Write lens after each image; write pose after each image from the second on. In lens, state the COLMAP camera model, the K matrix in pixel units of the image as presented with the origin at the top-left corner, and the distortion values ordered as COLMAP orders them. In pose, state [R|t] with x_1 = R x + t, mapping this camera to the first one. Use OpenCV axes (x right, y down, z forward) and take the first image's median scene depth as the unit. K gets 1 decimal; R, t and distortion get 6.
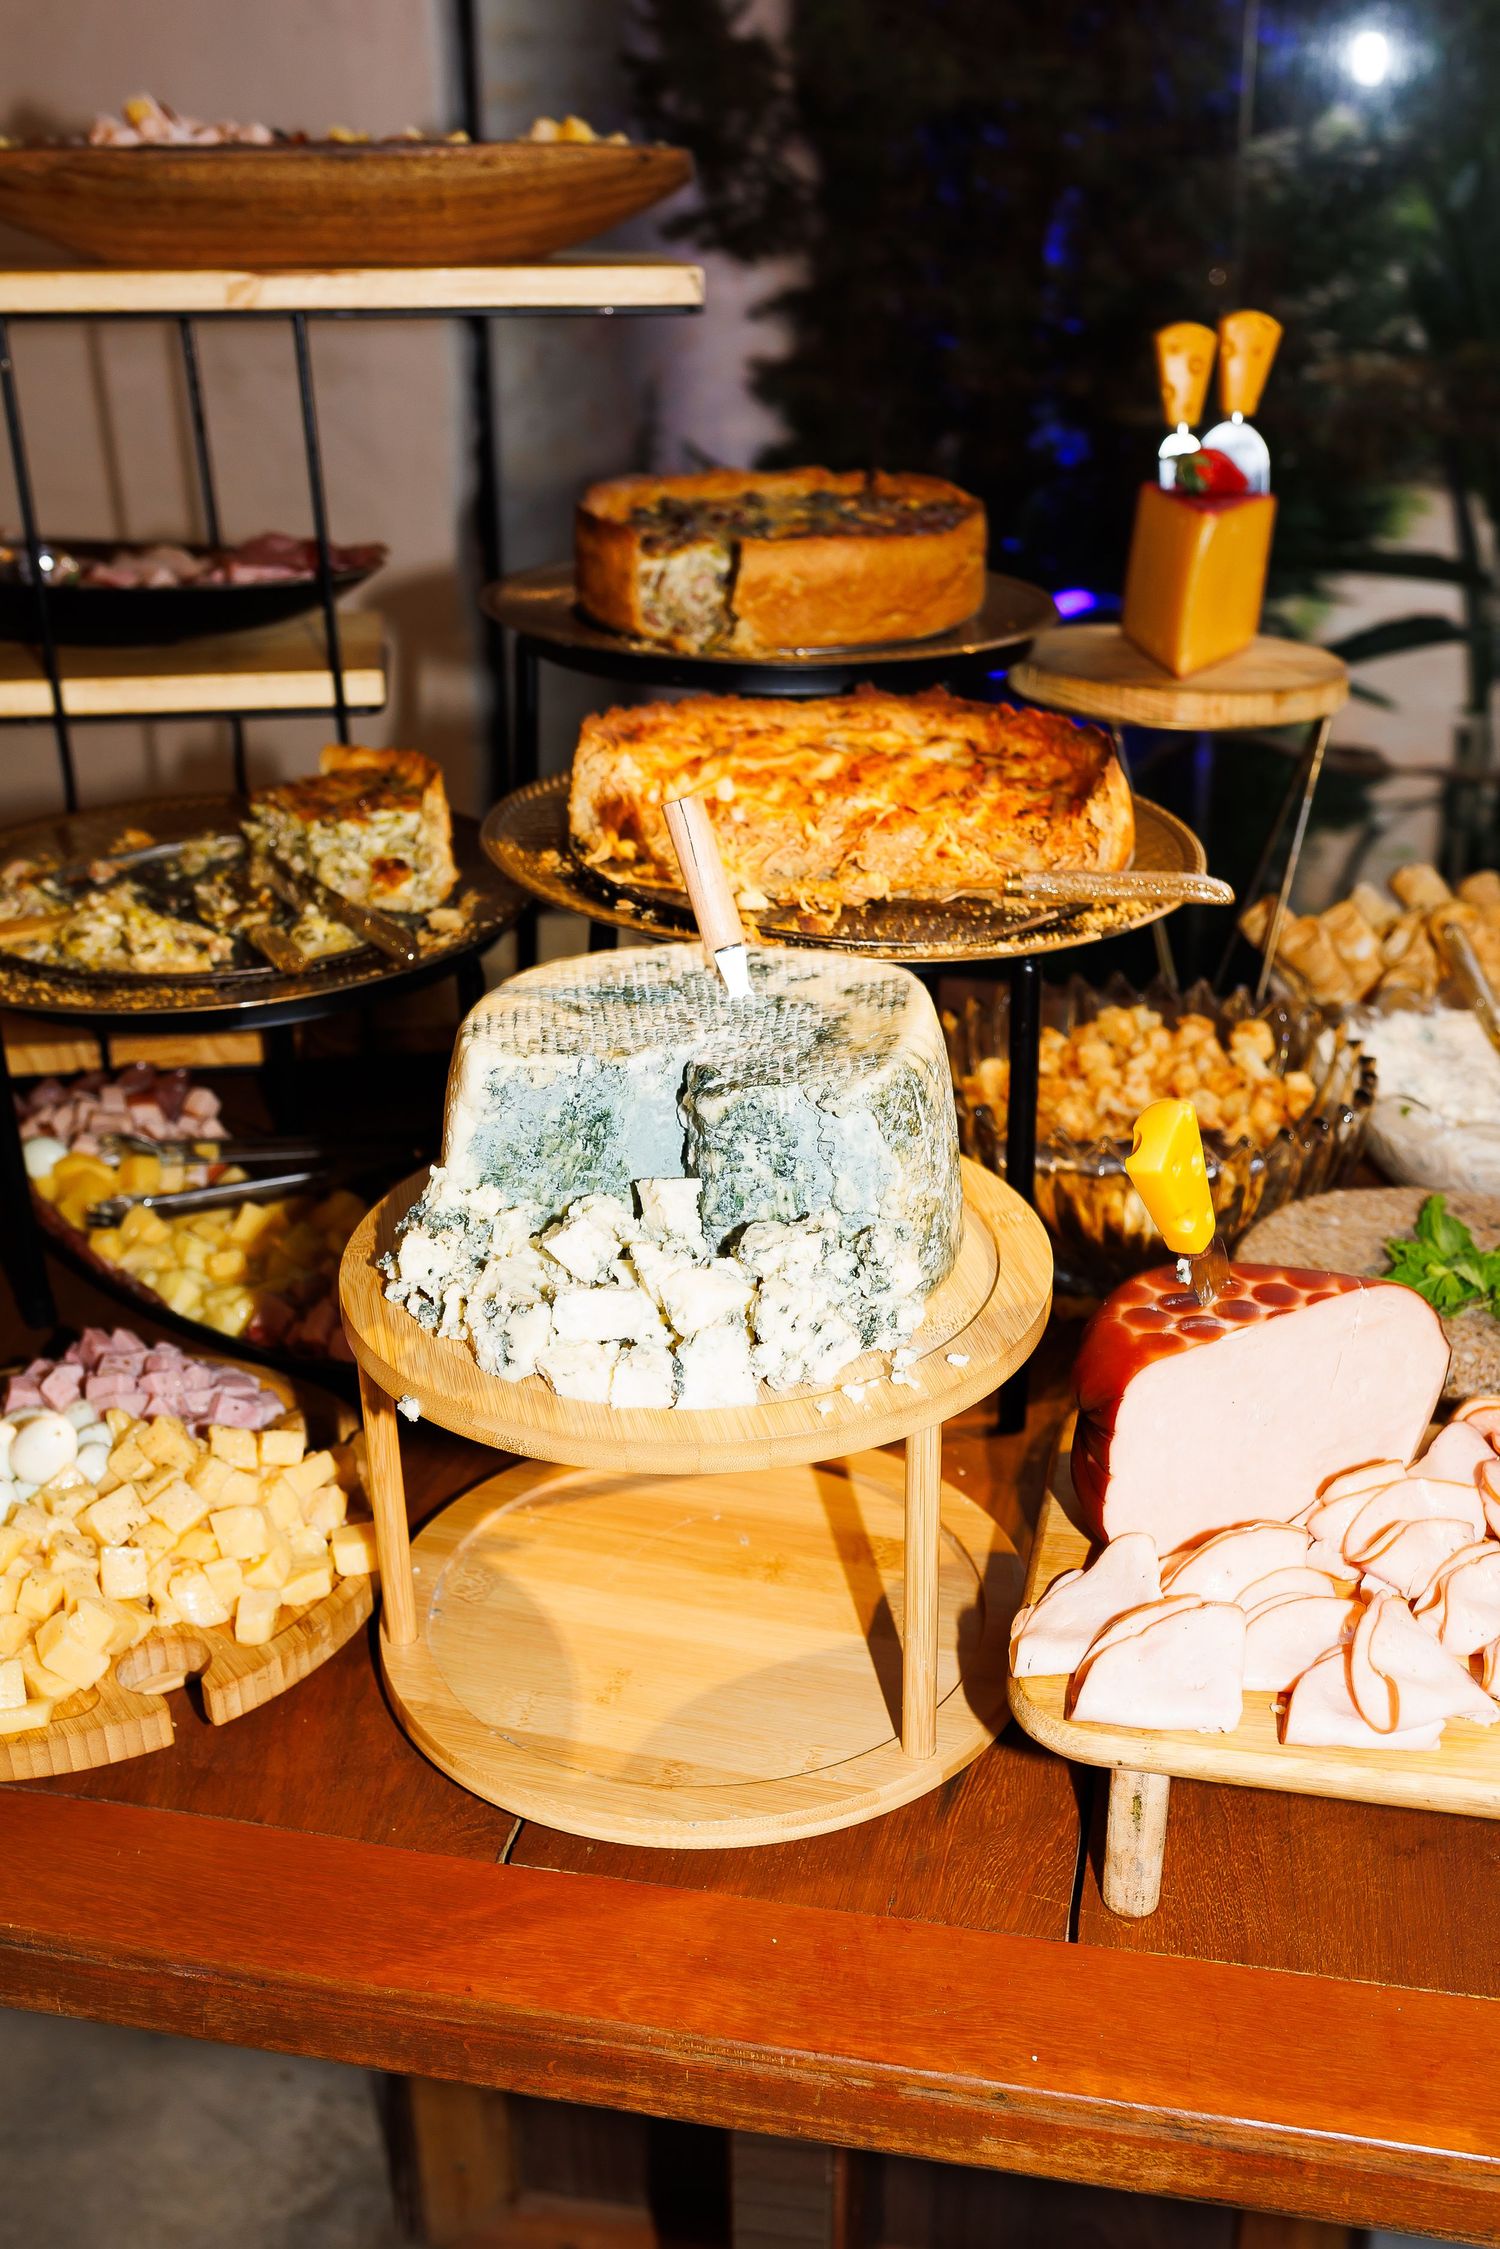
lens RADIAL K [[2268.3, 0, 699.8], [0, 2268.3, 1133.5], [0, 0, 1]] dist [-0.063975, 0.105511]
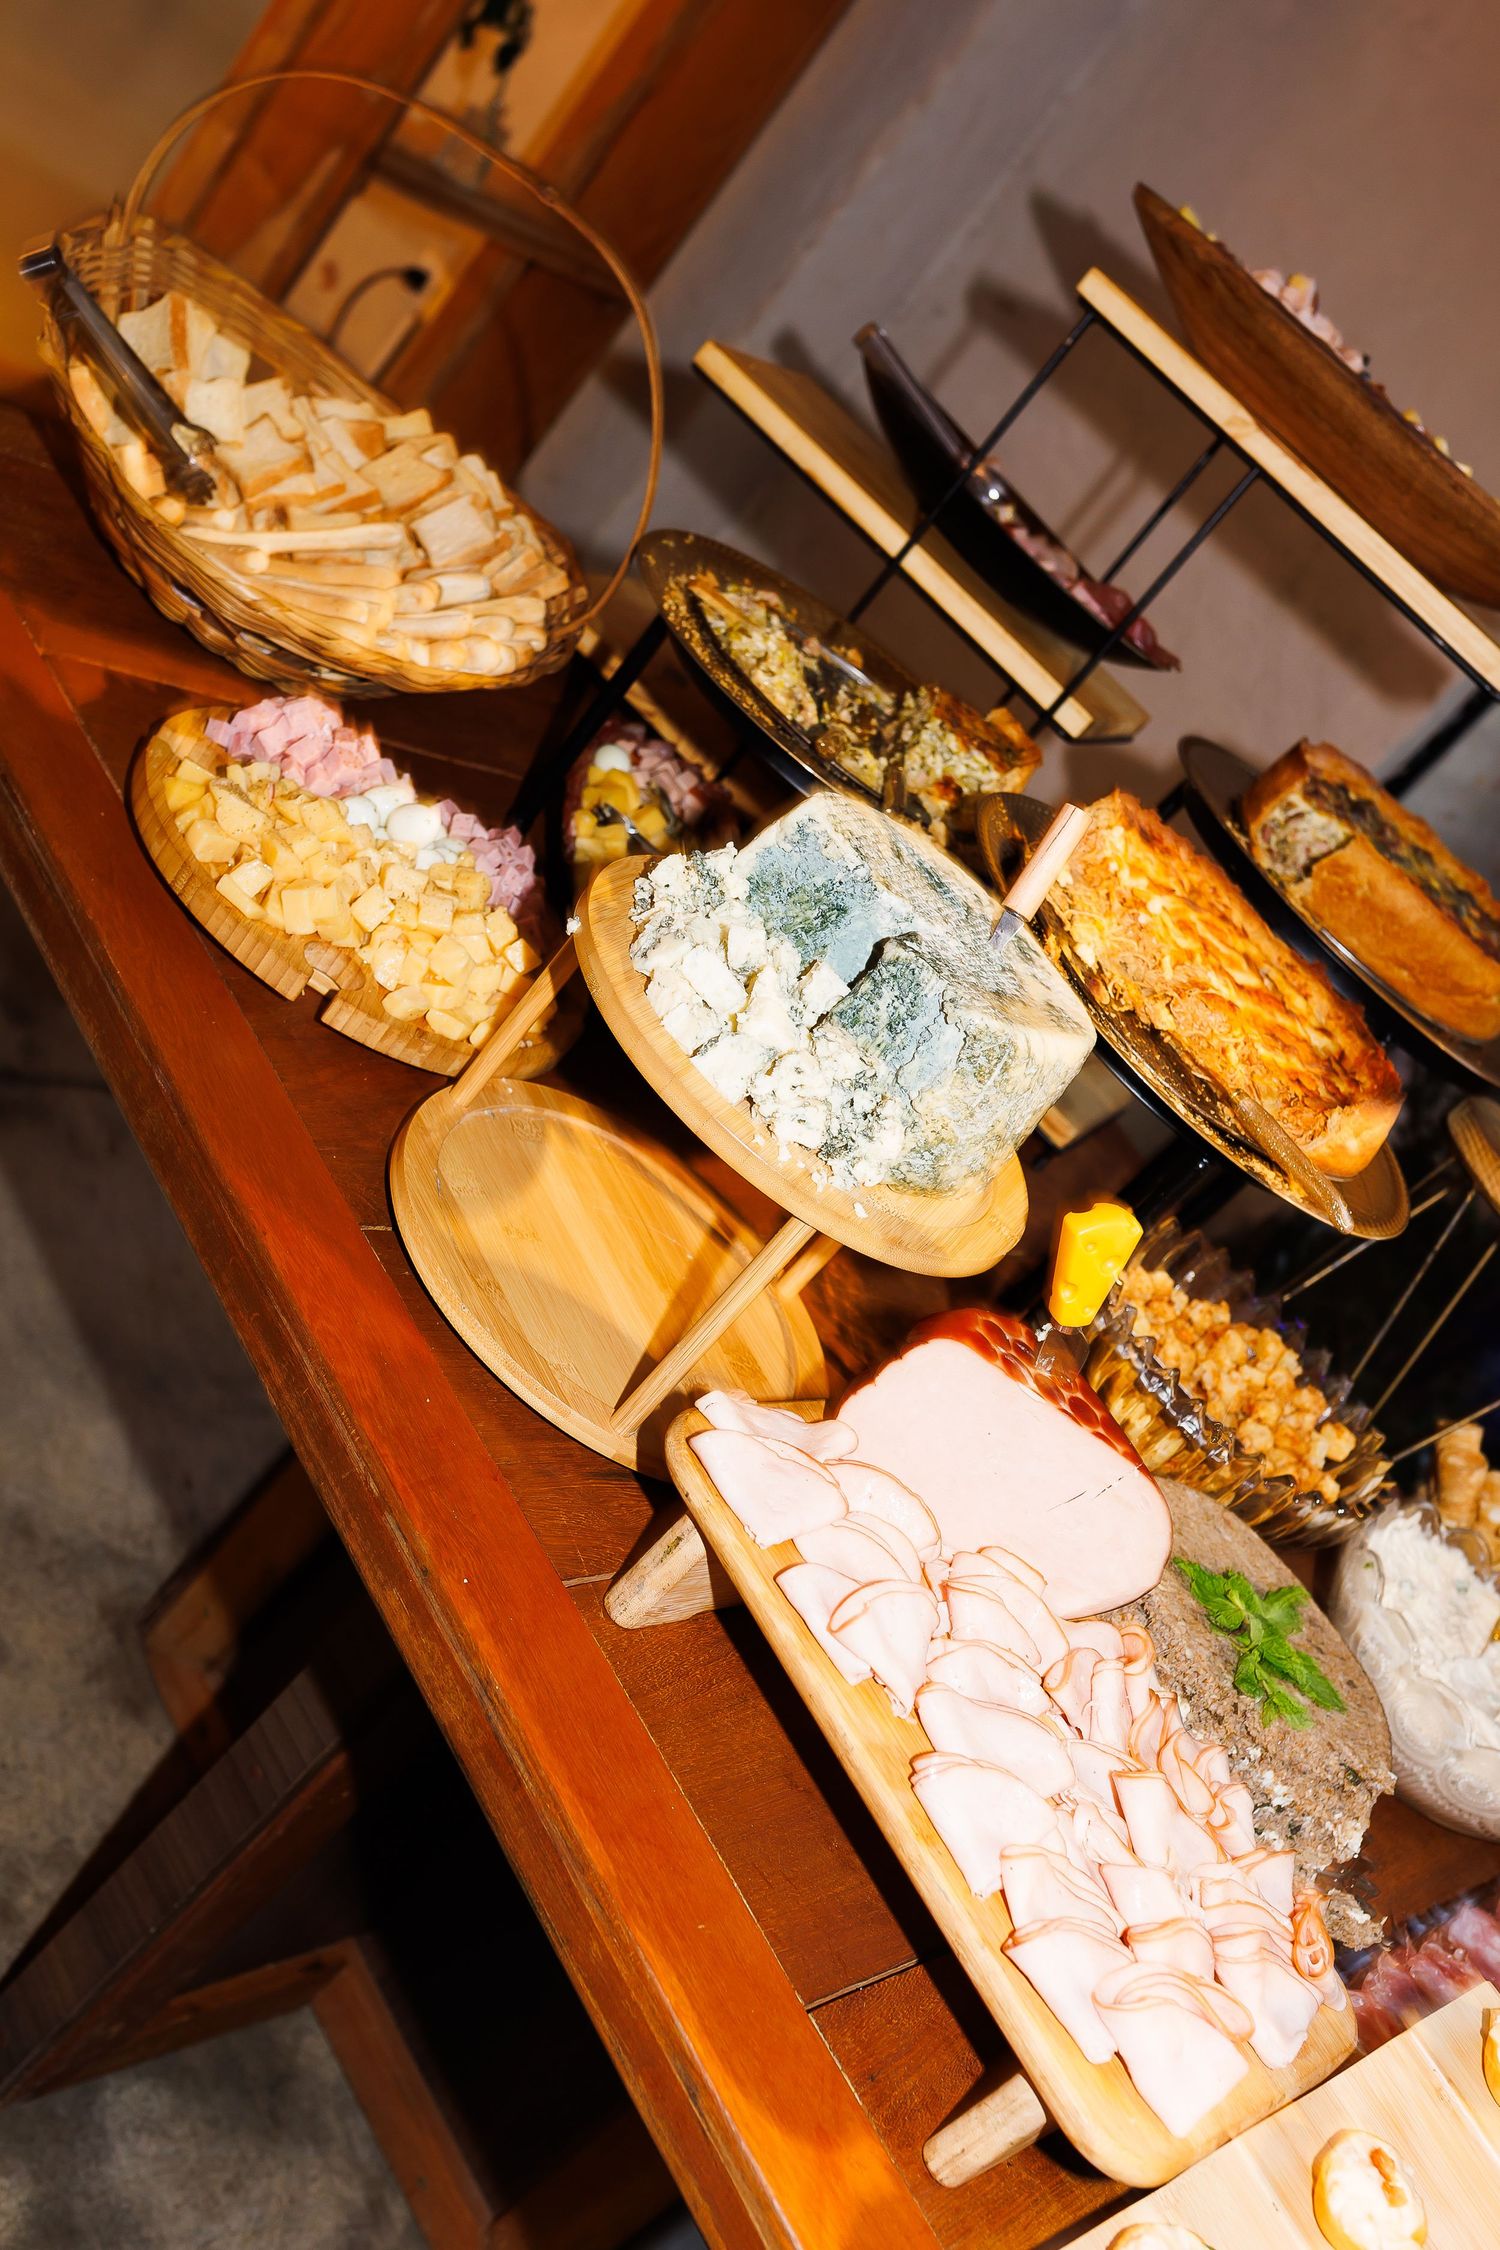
lens RADIAL K [[2149.2, 0, 750.0], [0, 2149.2, 1125.0], [0, 0, 1]] dist [-0.077404, 0.120022]
pose [[0.616906, 0.739319, -0.269878, 0.271577], [-0.763843, 0.645058, 0.021061, 0.067412], [0.189658, 0.193152, 0.962664, -0.132294]]
